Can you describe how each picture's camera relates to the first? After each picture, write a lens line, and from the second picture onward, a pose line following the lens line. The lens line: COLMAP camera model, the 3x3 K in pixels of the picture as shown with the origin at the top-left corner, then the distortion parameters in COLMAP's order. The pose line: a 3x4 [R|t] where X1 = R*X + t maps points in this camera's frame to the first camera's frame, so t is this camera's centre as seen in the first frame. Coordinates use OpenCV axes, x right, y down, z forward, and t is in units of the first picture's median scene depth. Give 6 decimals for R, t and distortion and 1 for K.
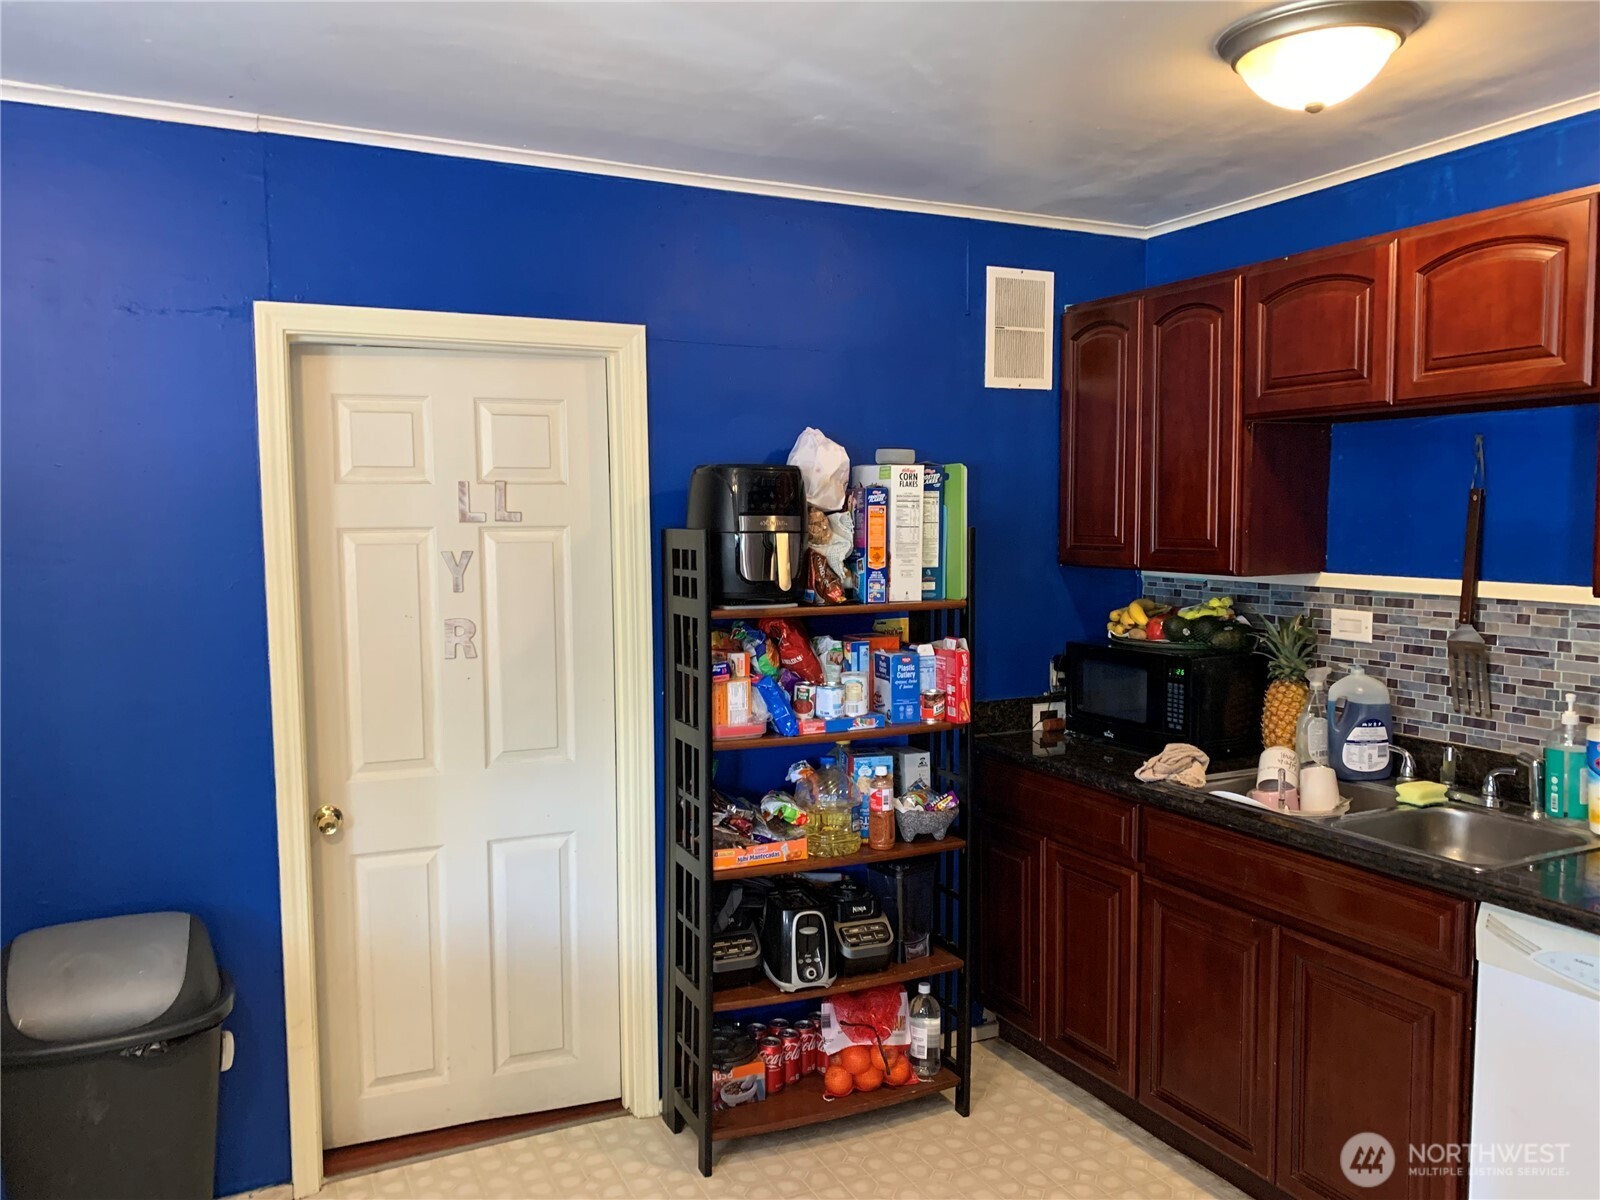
lens RADIAL K [[1217.8, 0, 812.3], [0, 1217.8, 598.9], [0, 0, 1]] dist [0.036580, -0.039178]
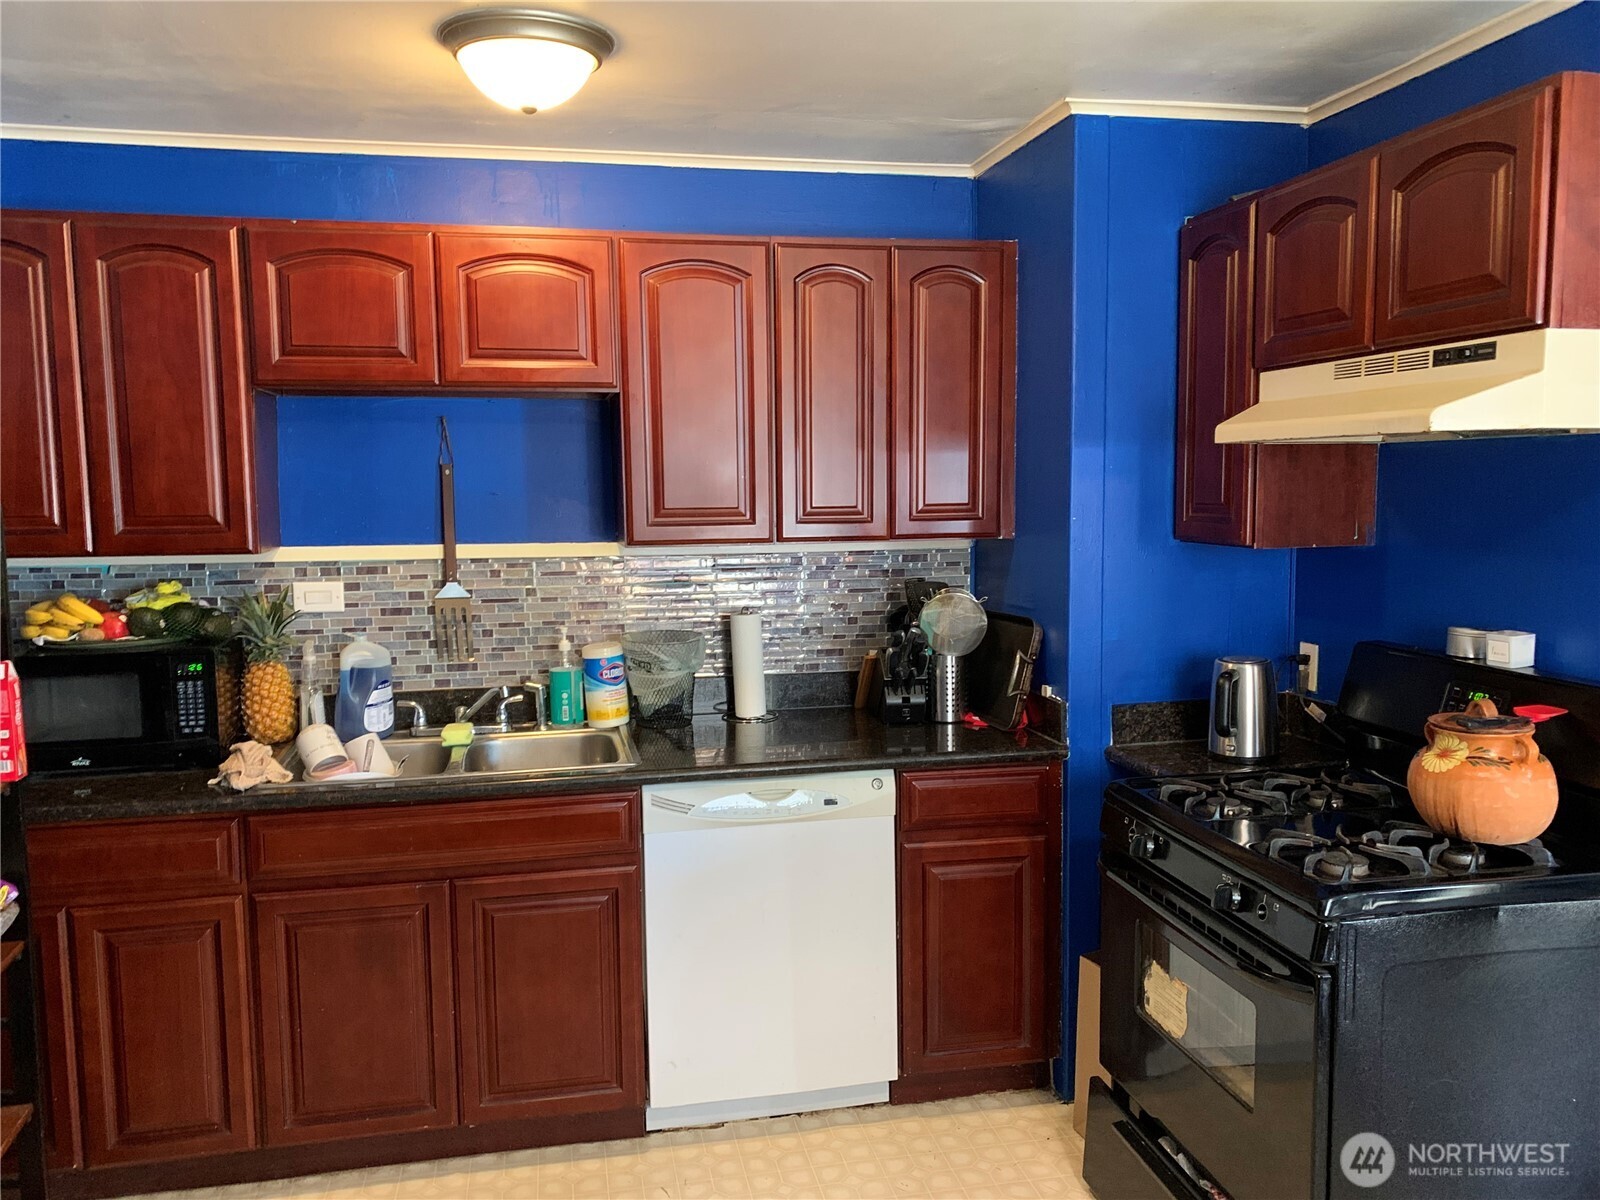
lens RADIAL K [[1217.8, 0, 774.0], [0, 1217.8, 597.6], [0, 0, 1]] dist [0.036580, -0.039178]
pose [[0.261485, -0.086913, 0.961287, -0.219764], [0.078141, 0.994575, 0.068667, -0.009092], [-0.962039, 0.057160, 0.266858, 0.184529]]
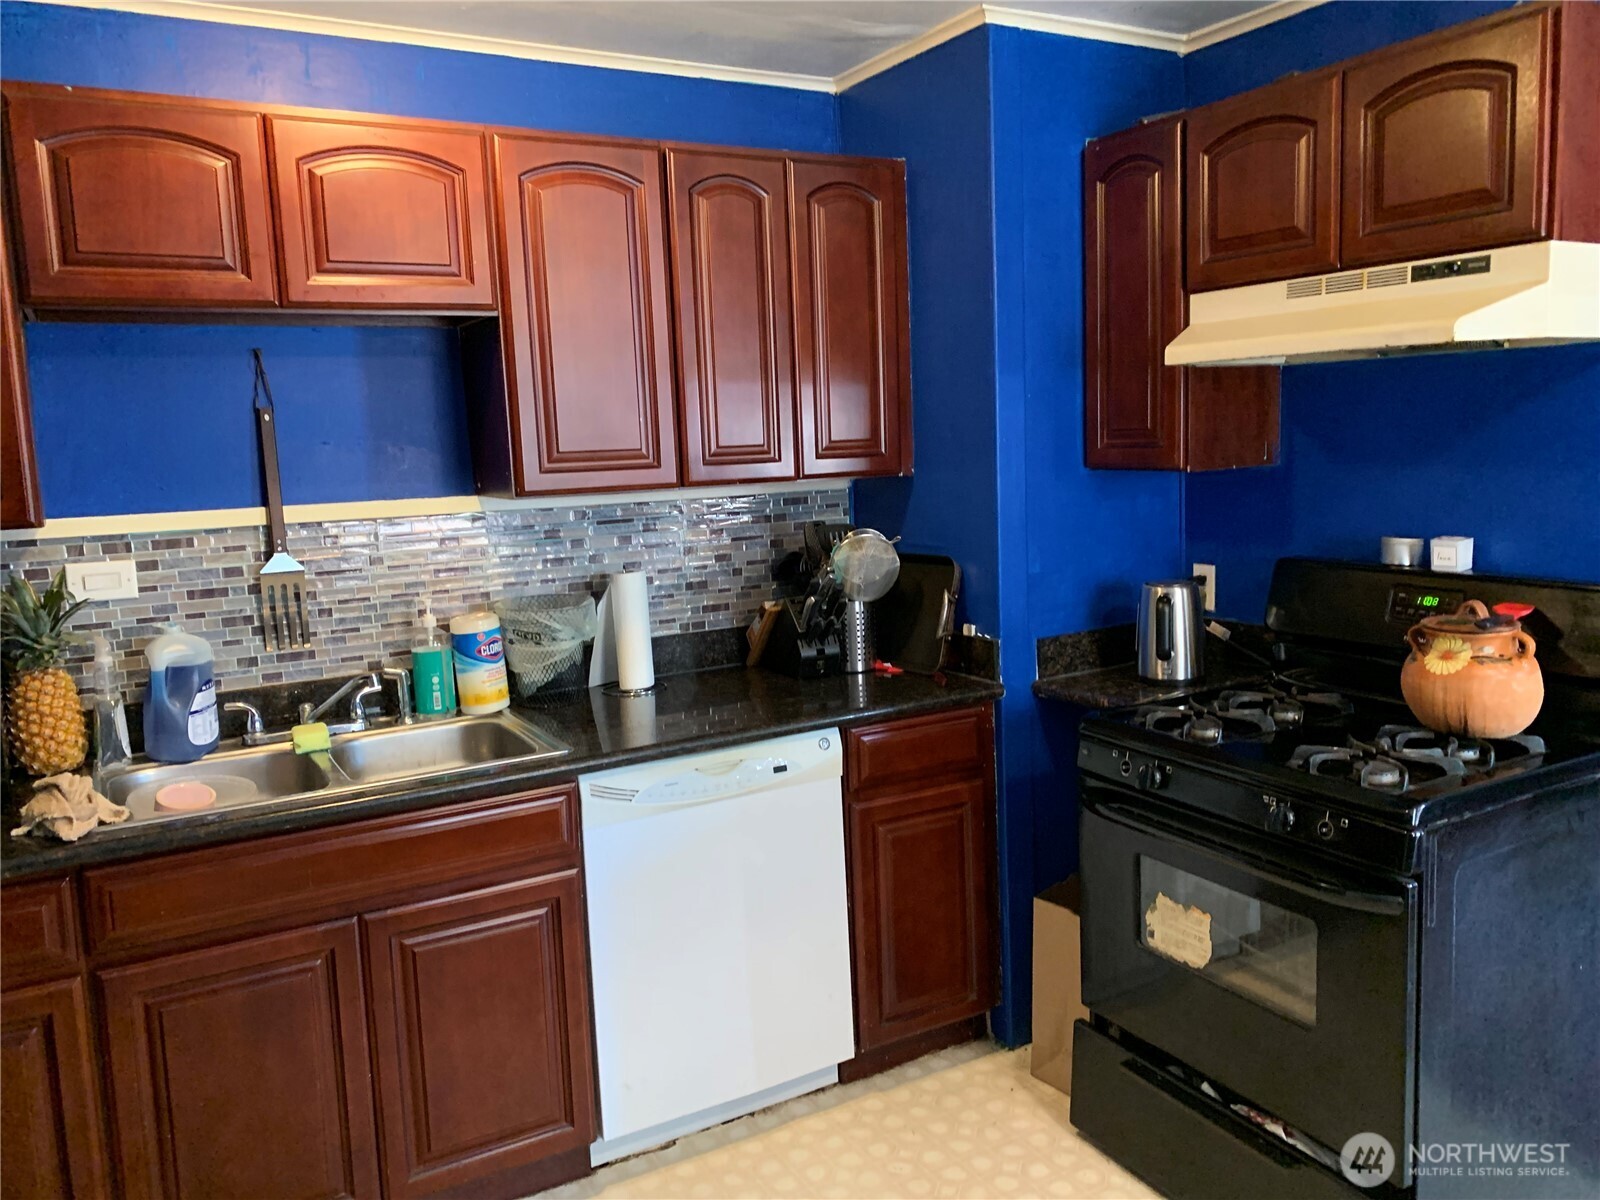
lens RADIAL K [[1217.8, 0, 771.3], [0, 1217.8, 579.3], [0, 0, 1]] dist [0.036580, -0.039178]
pose [[-0.049125, -0.110581, 0.992652, -0.186110], [0.109804, 0.987230, 0.115411, -0.011911], [-0.992739, 0.114667, -0.036355, 0.301740]]
